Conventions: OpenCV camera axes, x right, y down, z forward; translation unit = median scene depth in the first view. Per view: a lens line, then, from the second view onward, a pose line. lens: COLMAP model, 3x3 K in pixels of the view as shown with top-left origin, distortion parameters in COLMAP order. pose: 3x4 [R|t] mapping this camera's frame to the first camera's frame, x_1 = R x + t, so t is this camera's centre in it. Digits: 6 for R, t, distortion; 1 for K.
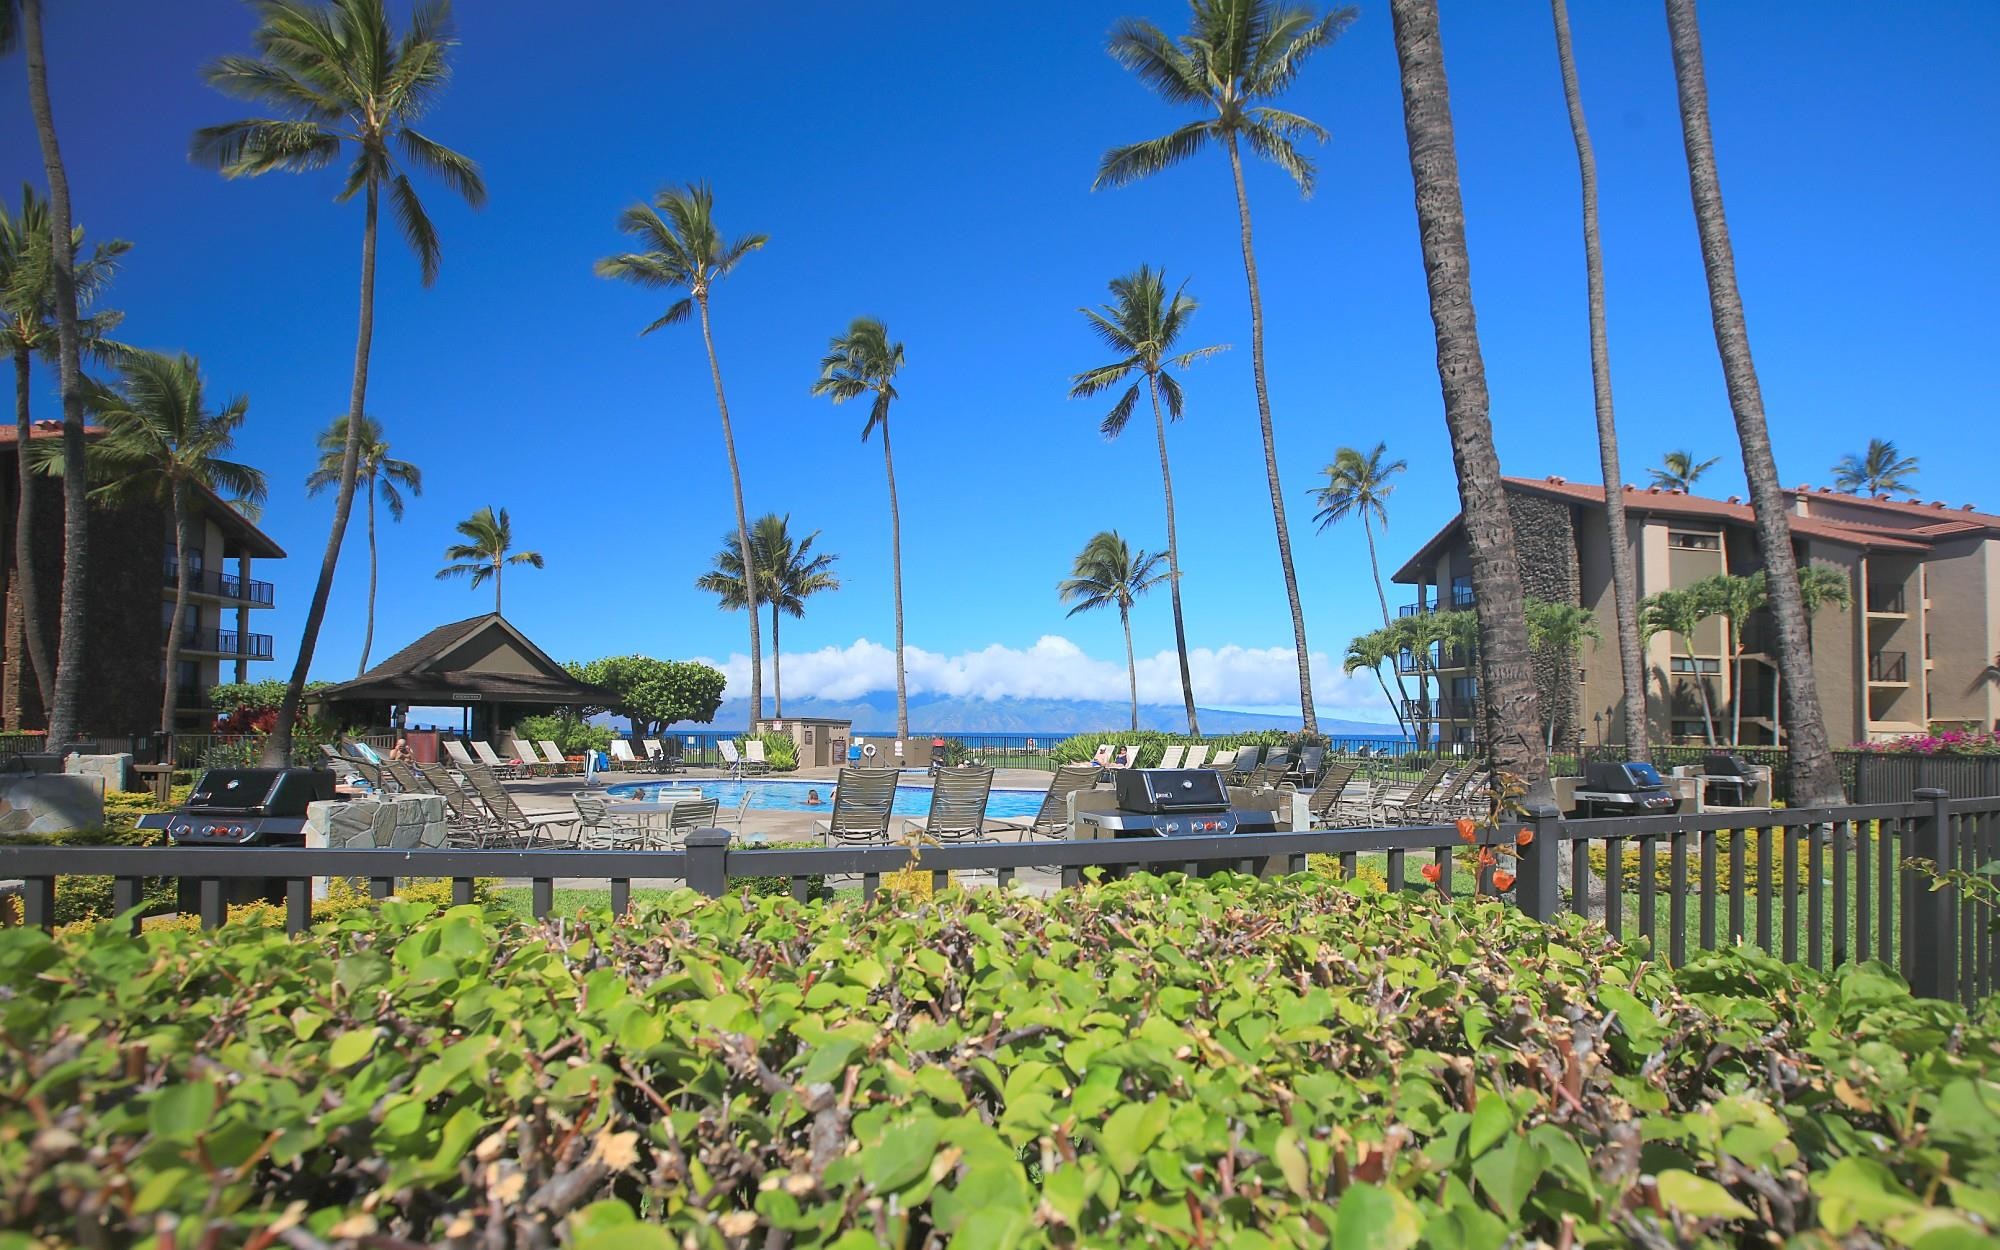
lens RADIAL K [[951.2, 0, 1029.9], [0, 951.2, 689.5], [0, 0, 1]] dist [-0.034330, 0.006214]
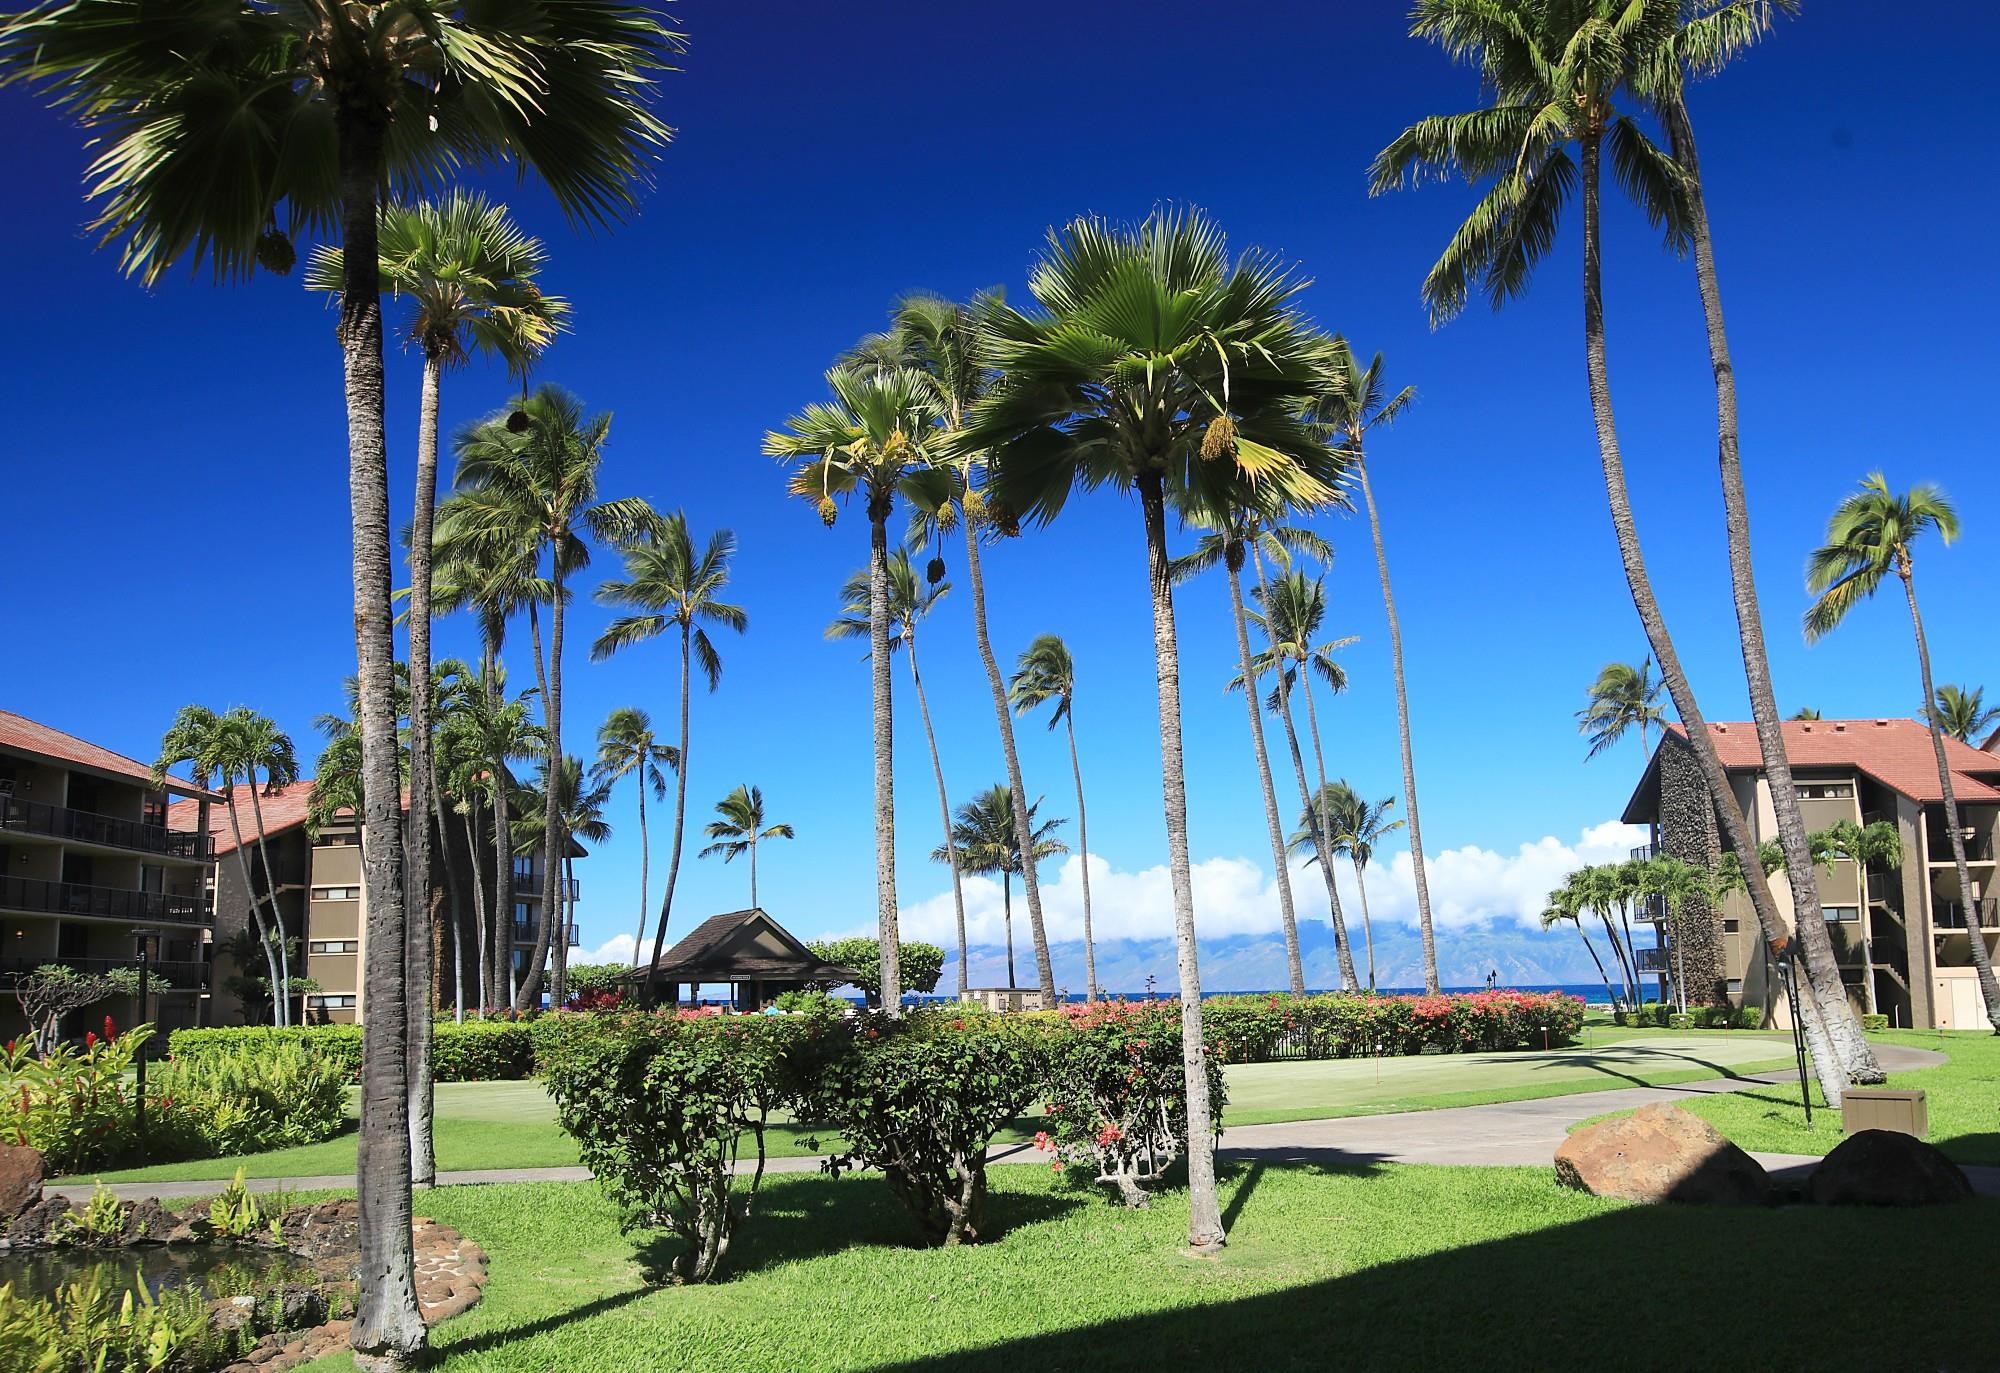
lens RADIAL K [[1555.7, 0, 1144.9], [0, 1555.7, 818.8], [0, 0, 1]] dist [-0.046586, 0.068774]
pose [[0.966804, -0.050669, -0.250446, 0.390662], [0.034439, 0.997038, -0.068768, -0.035998], [0.253189, 0.057860, 0.965685, -0.753466]]
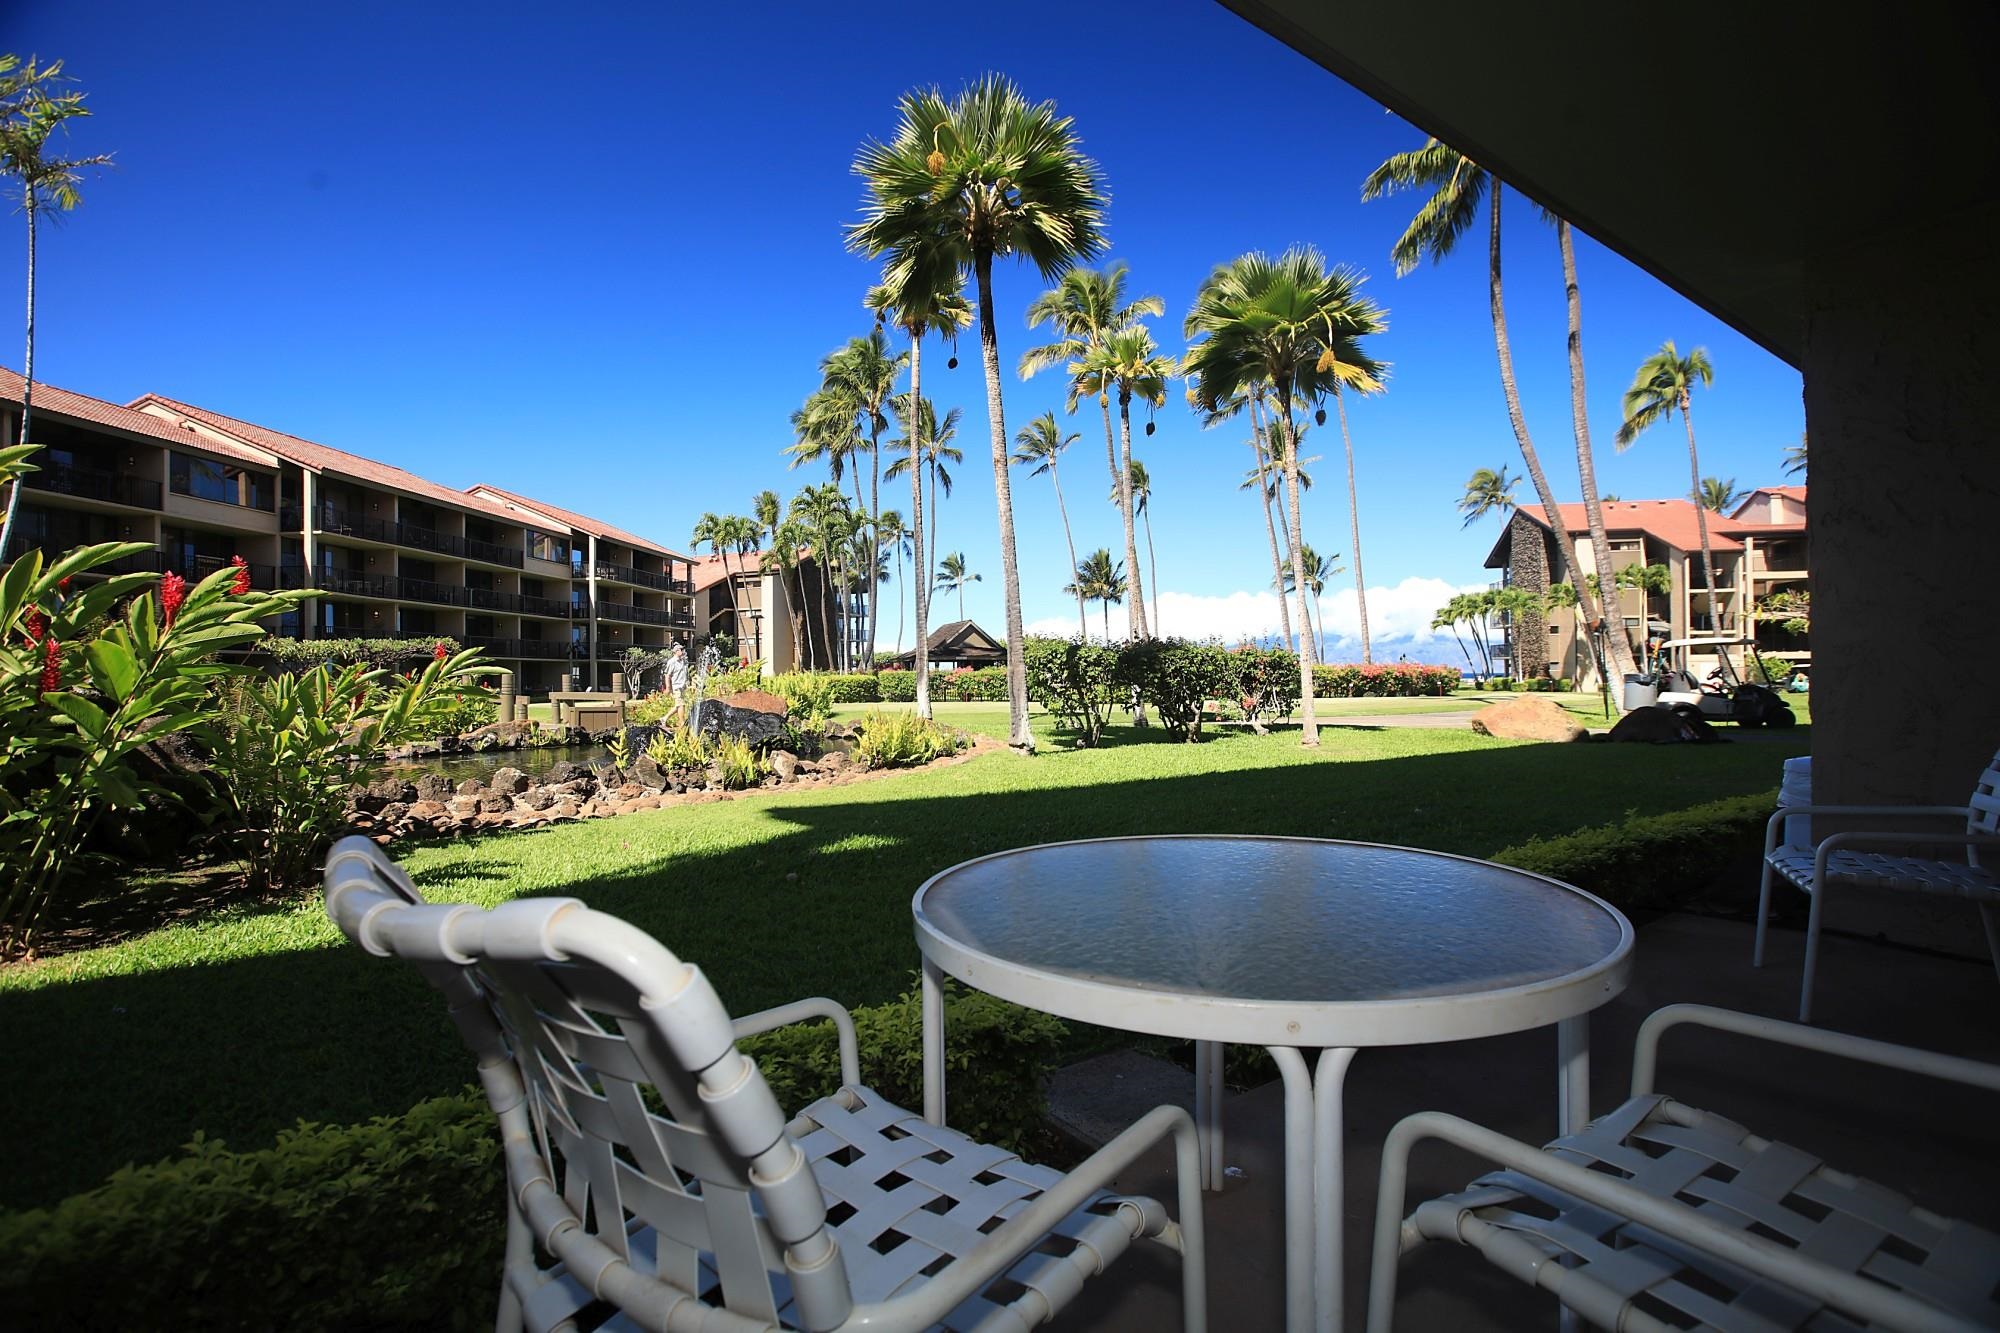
lens RADIAL K [[917.7, 0, 999.9], [0, 917.7, 674.8], [0, 0, 1]] dist [-0.045280, 0.013444]
pose [[0.904091, -0.014579, -0.427090, 0.373710], [0.033073, 0.998807, 0.035916, -0.024334], [0.426057, -0.046596, 0.903495, -0.833895]]
